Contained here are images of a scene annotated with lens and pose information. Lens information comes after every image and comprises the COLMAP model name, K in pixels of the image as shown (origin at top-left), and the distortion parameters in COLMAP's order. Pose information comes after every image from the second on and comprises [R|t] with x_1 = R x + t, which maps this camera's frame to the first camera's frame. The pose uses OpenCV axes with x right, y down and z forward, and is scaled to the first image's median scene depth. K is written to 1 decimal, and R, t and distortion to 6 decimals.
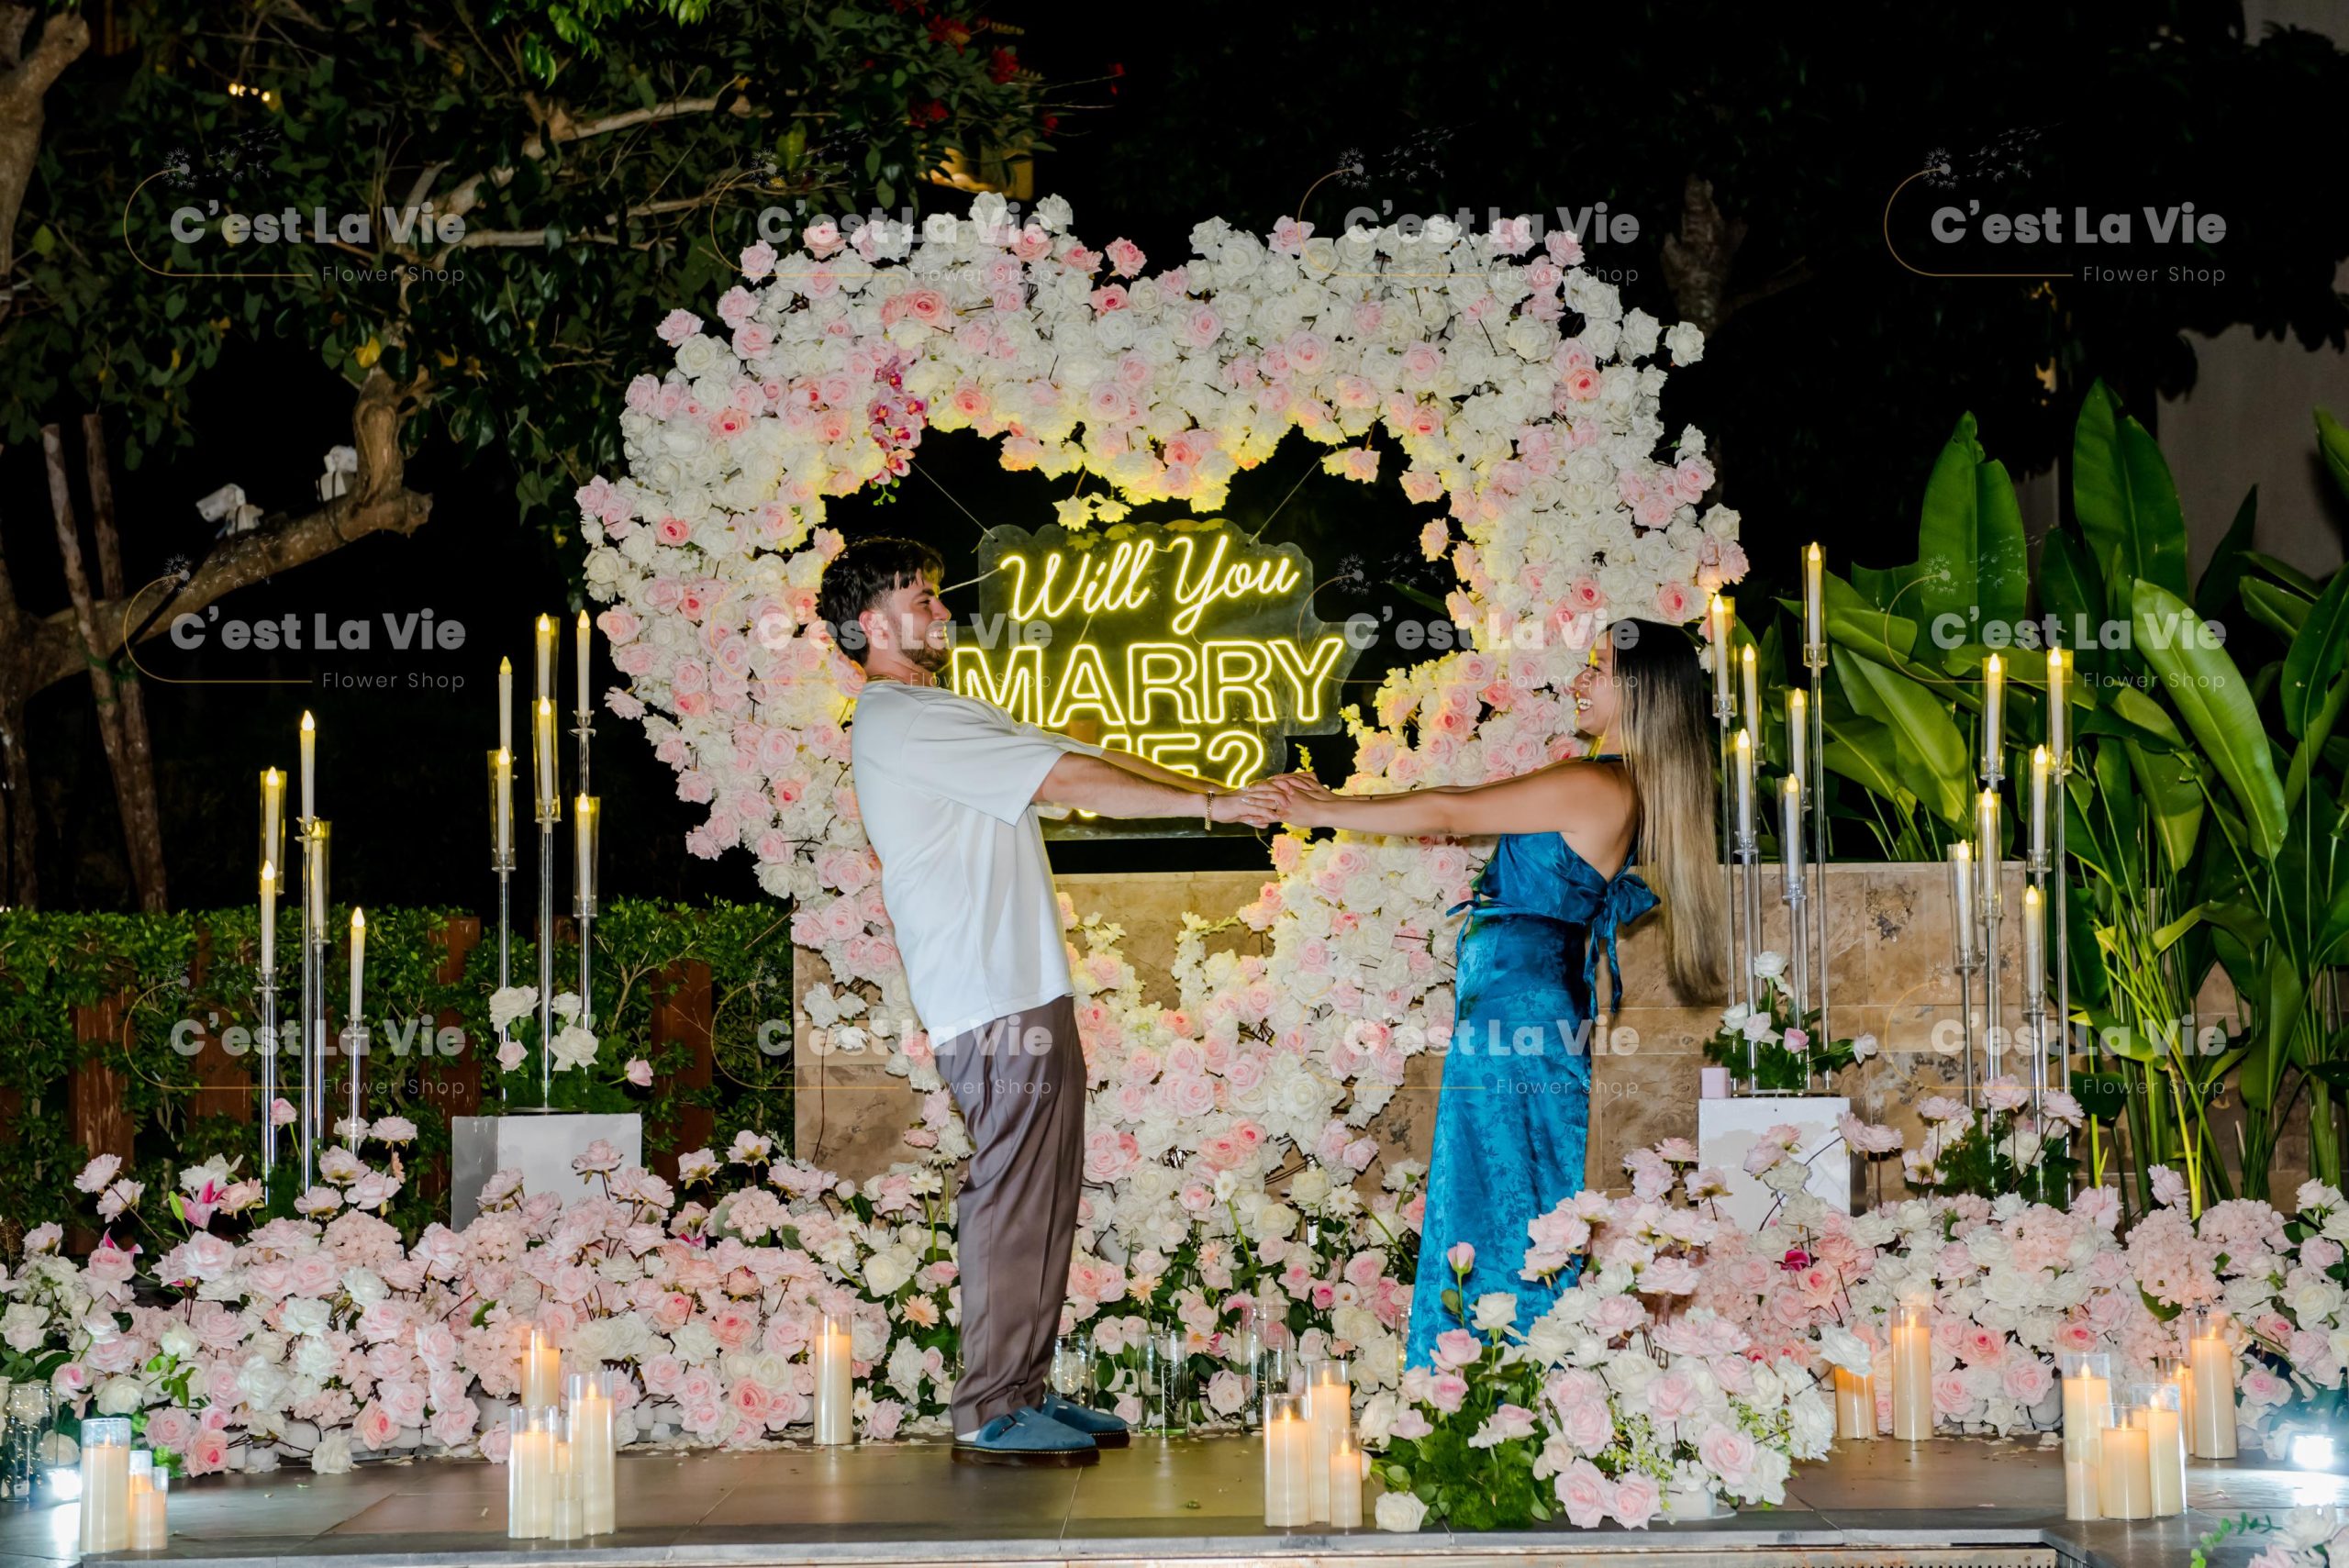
lens RADIAL K [[4159.4, 0, 1177.9], [0, 4159.4, 741.5], [0, 0, 1]] dist [0.099059, 0.161737]
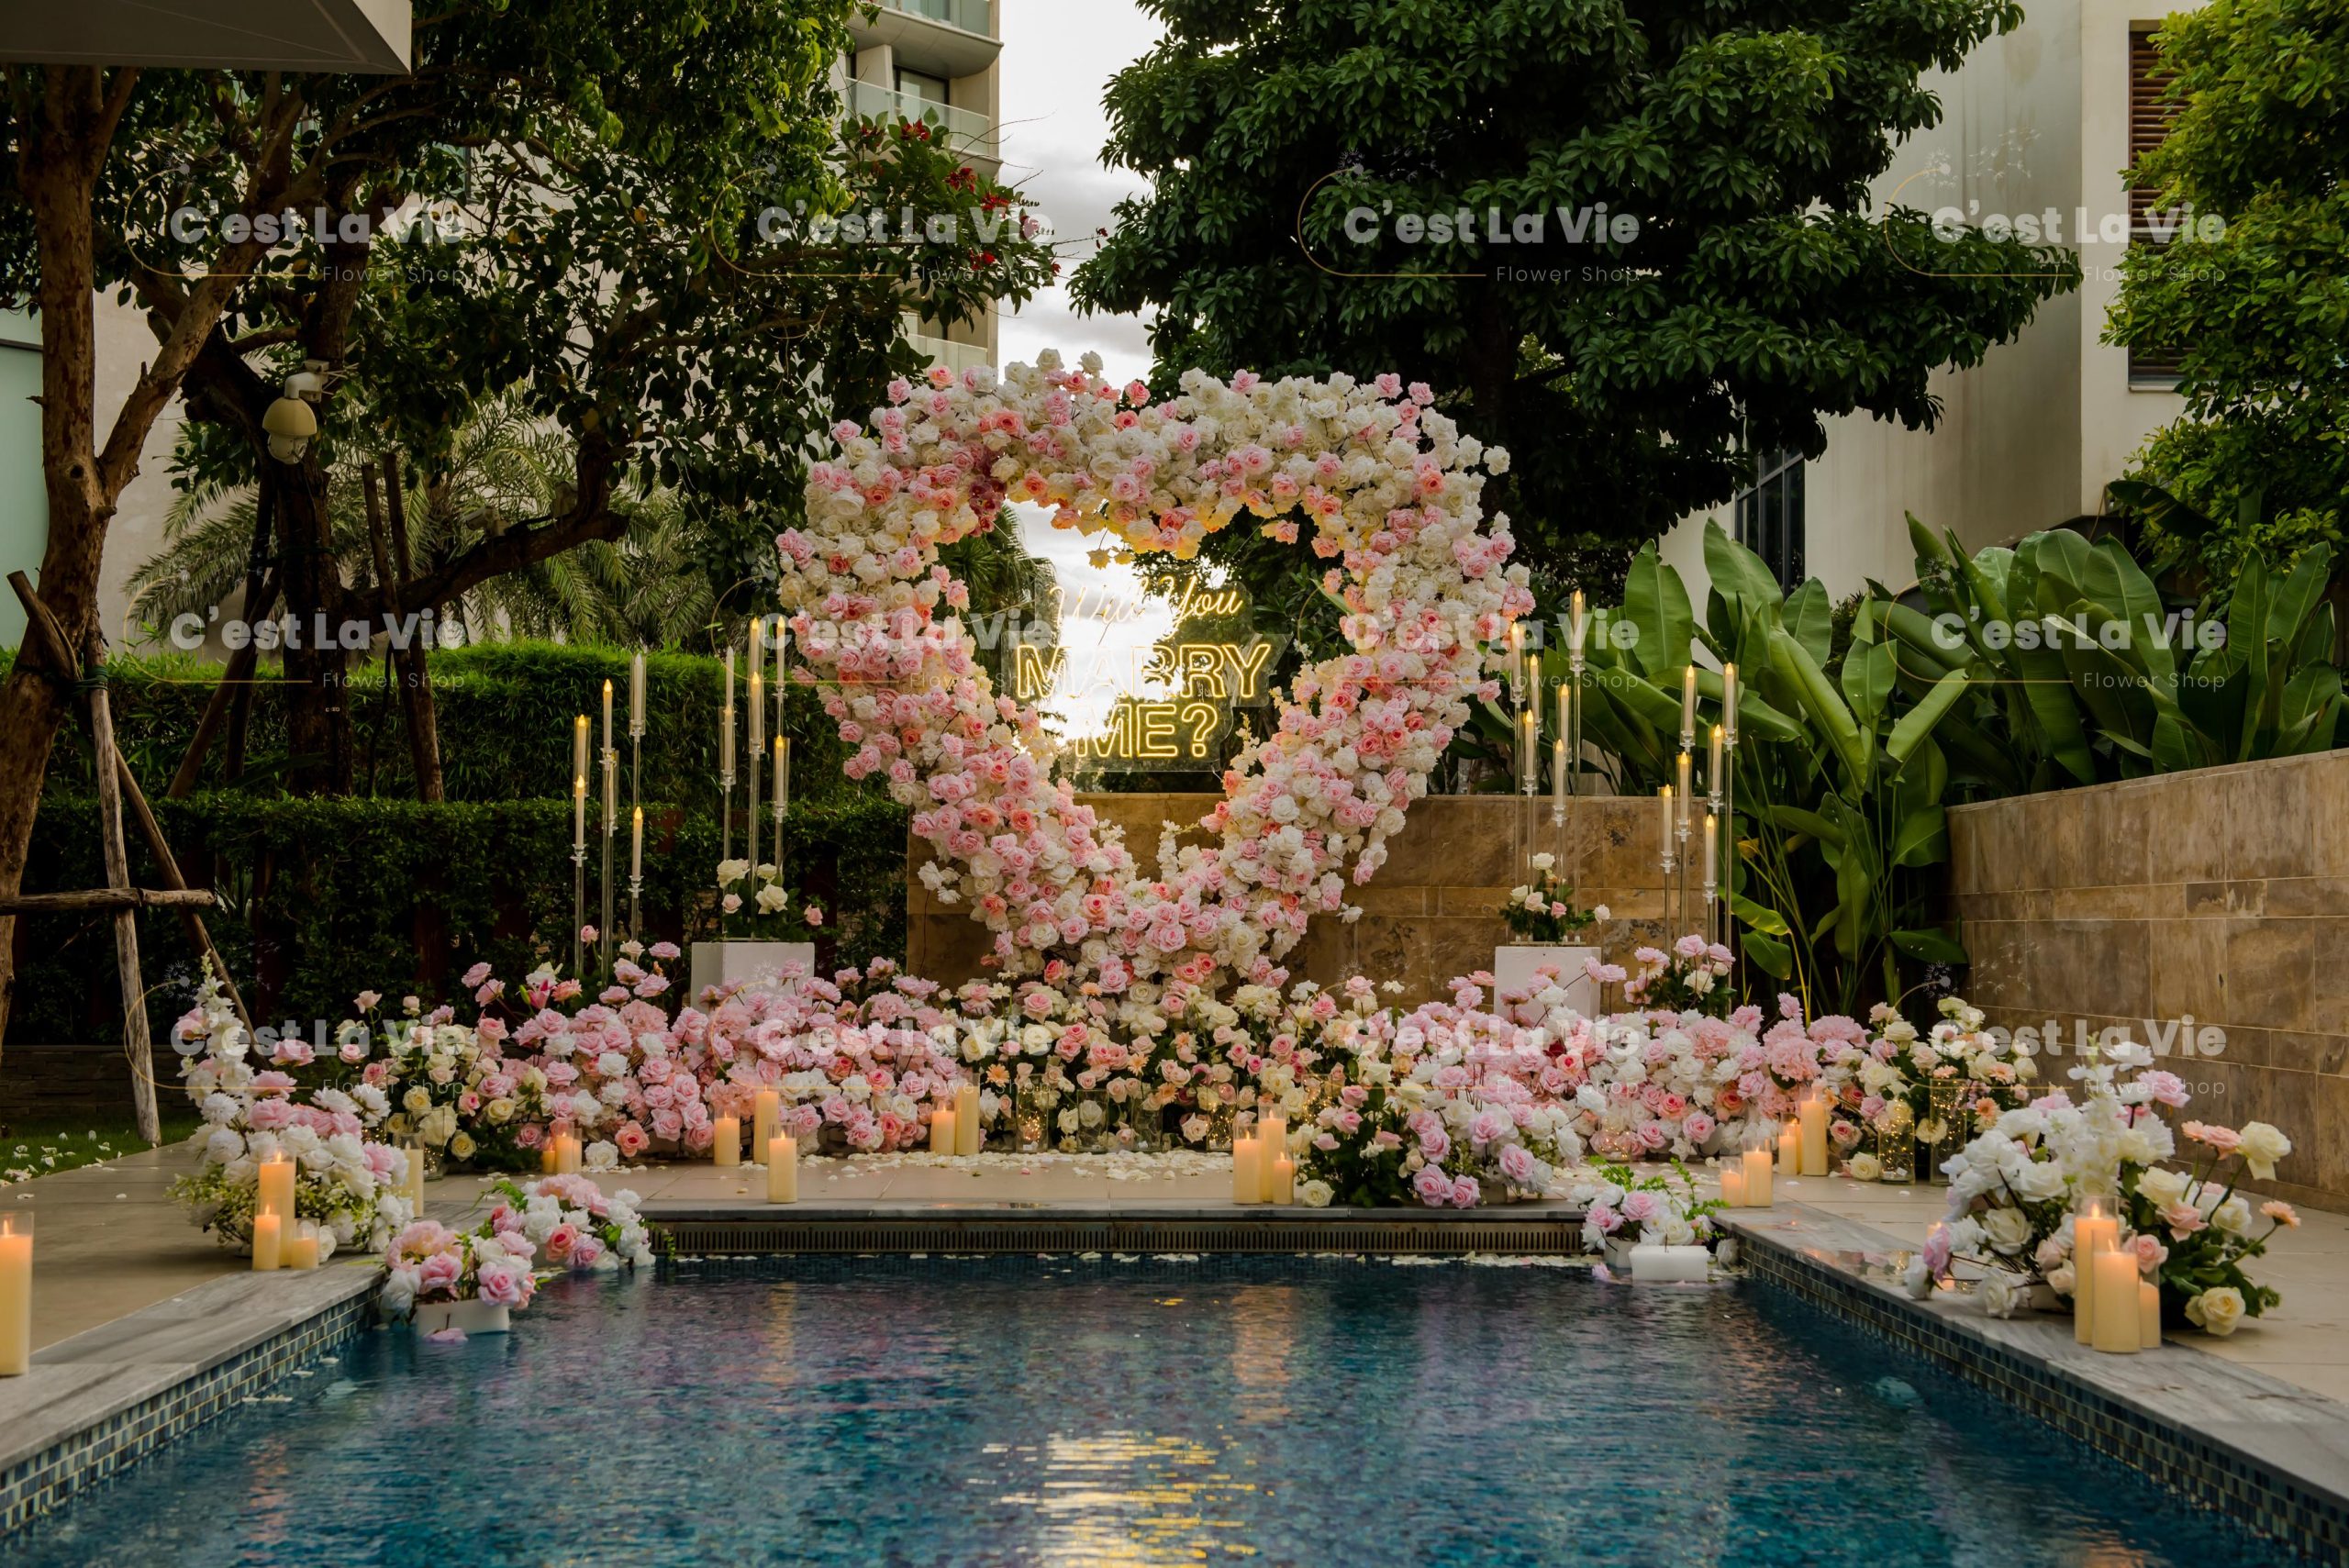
lens RADIAL K [[3079.9, 0, 1181.1], [0, 3079.9, 791.4], [0, 0, 1]] dist [0.106495, 0.028123]
pose [[0.999184, 0.021438, 0.034232, -0.032128], [-0.022700, 0.999060, 0.036921, -0.011796], [-0.033408, -0.037668, 0.998732, -0.142486]]
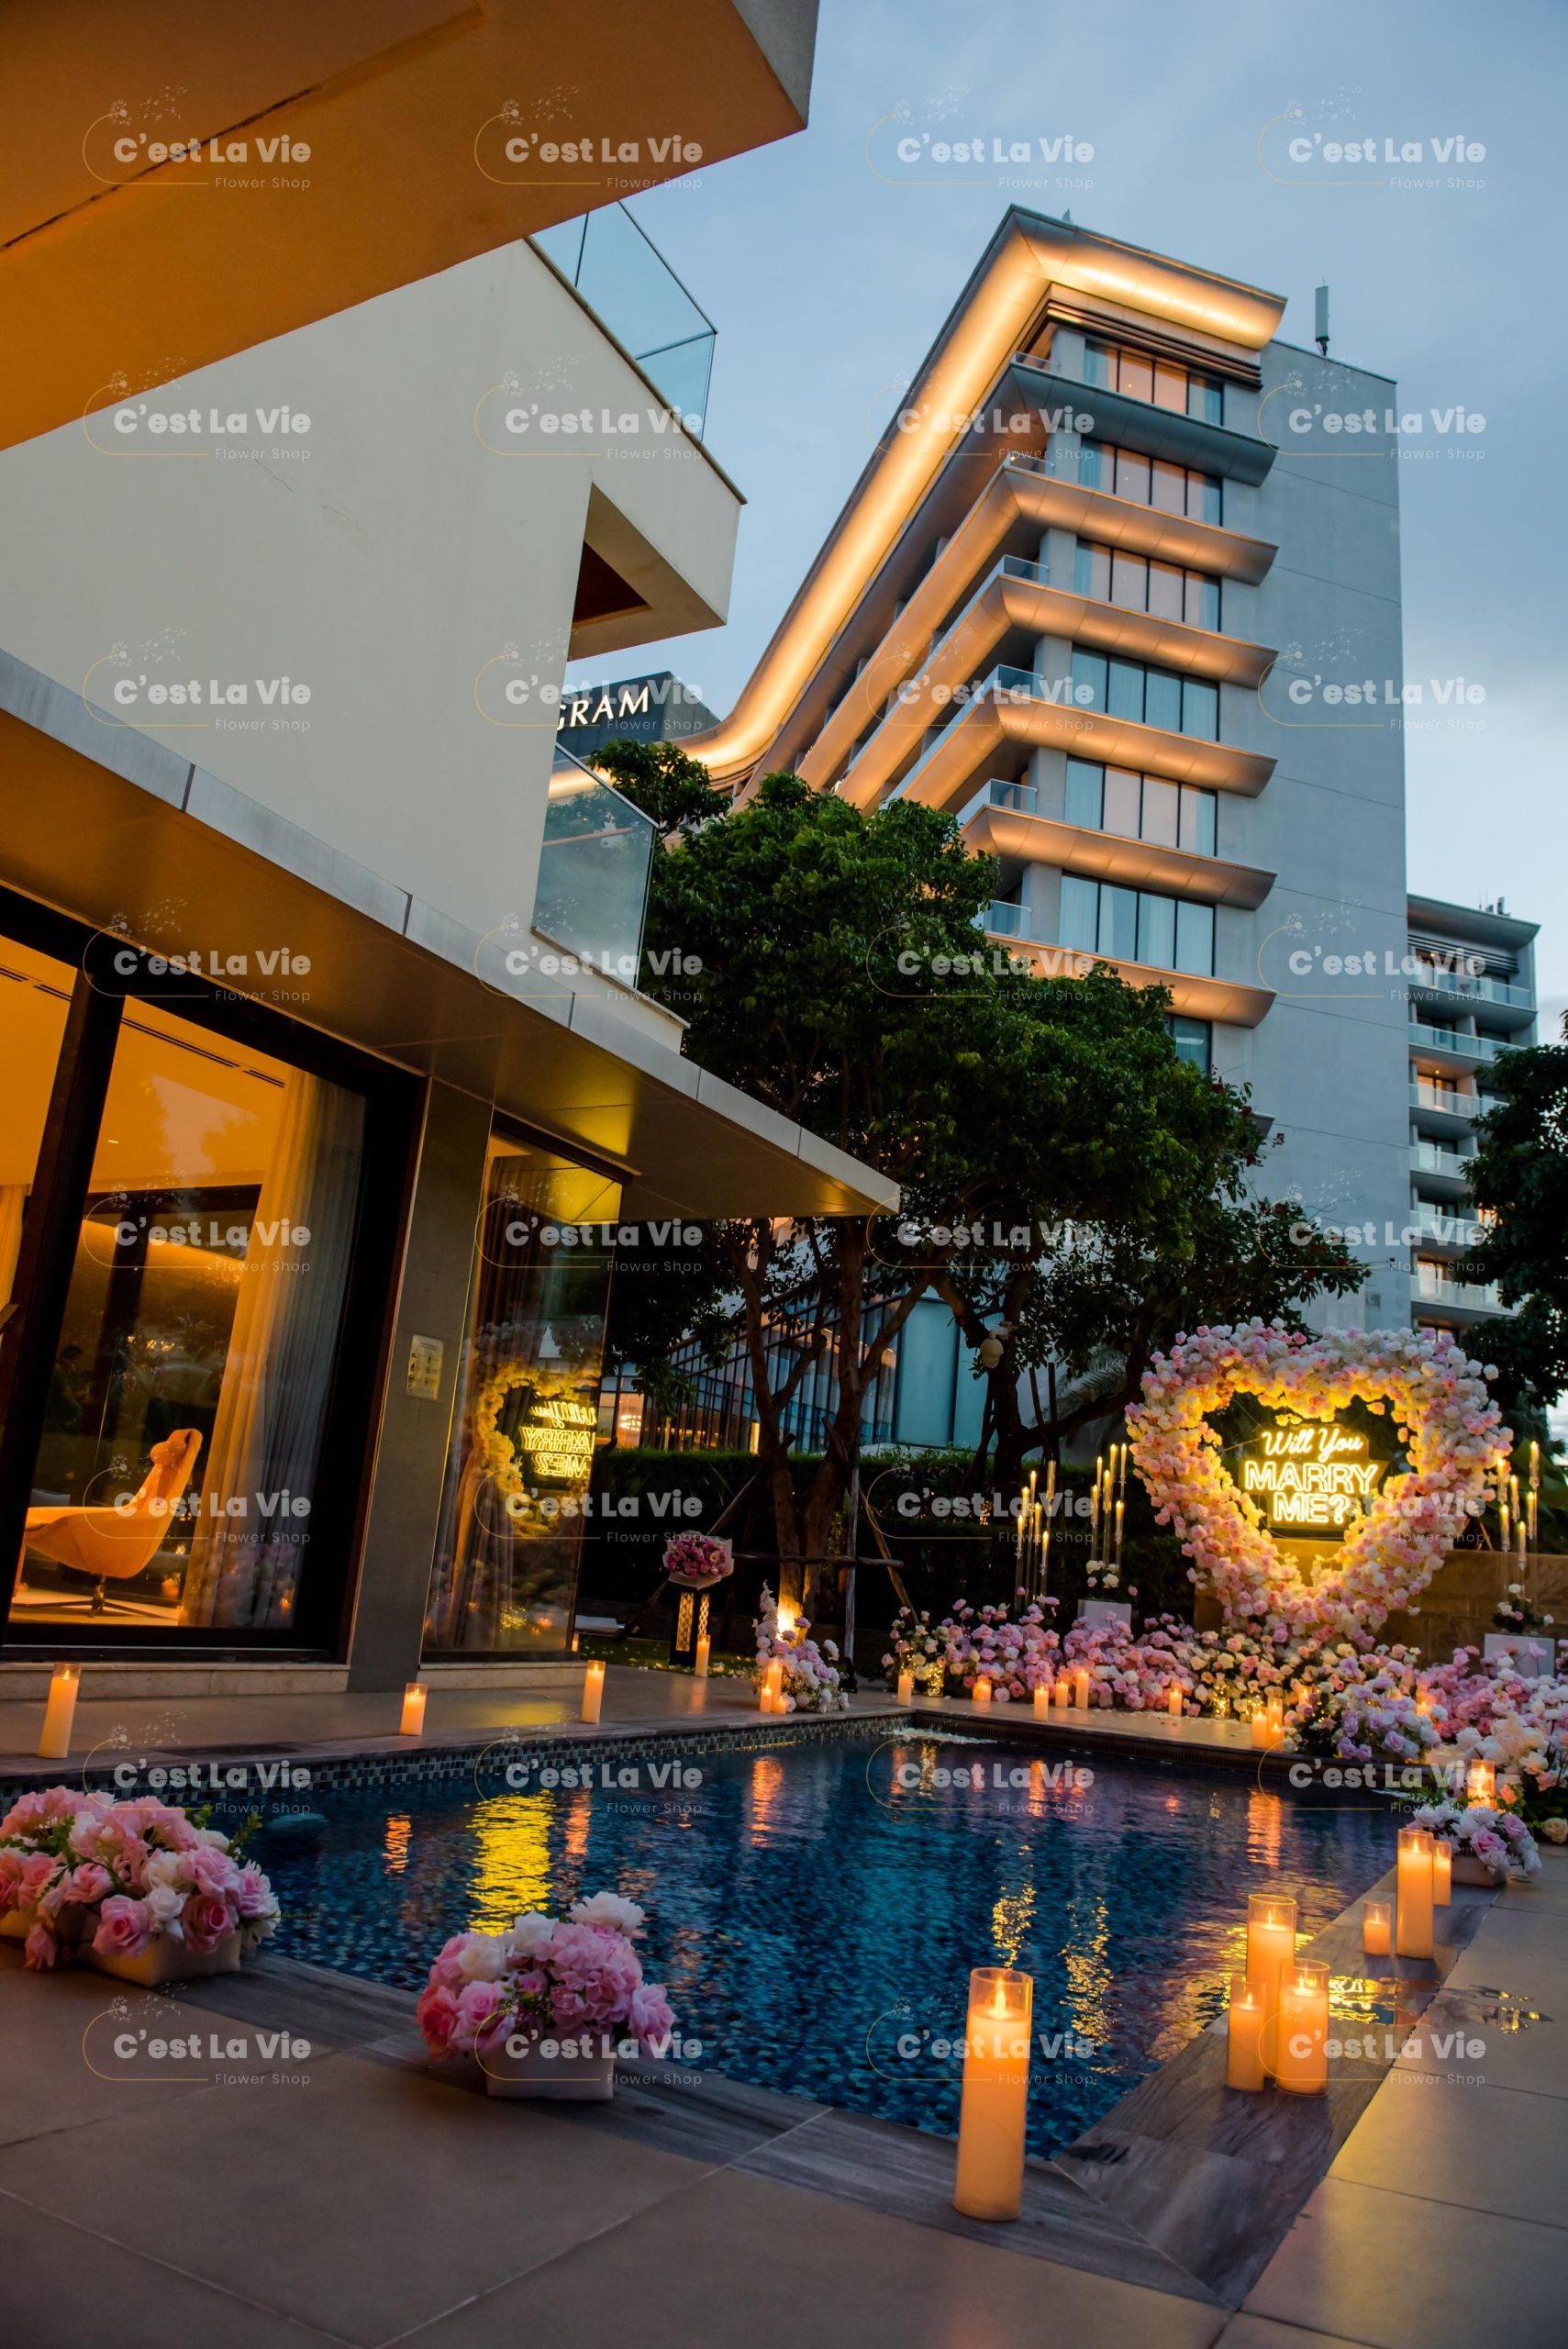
lens RADIAL K [[1602.3, 0, 784.0], [0, 1602.3, 1174.5], [0, 0, 1]] dist [-0.049340, -0.000884]
pose [[0.877560, -0.024196, -0.478855, 0.222902], [-0.059824, 0.985395, -0.159427, -0.024137], [0.475719, 0.168554, 0.863296, -0.231544]]
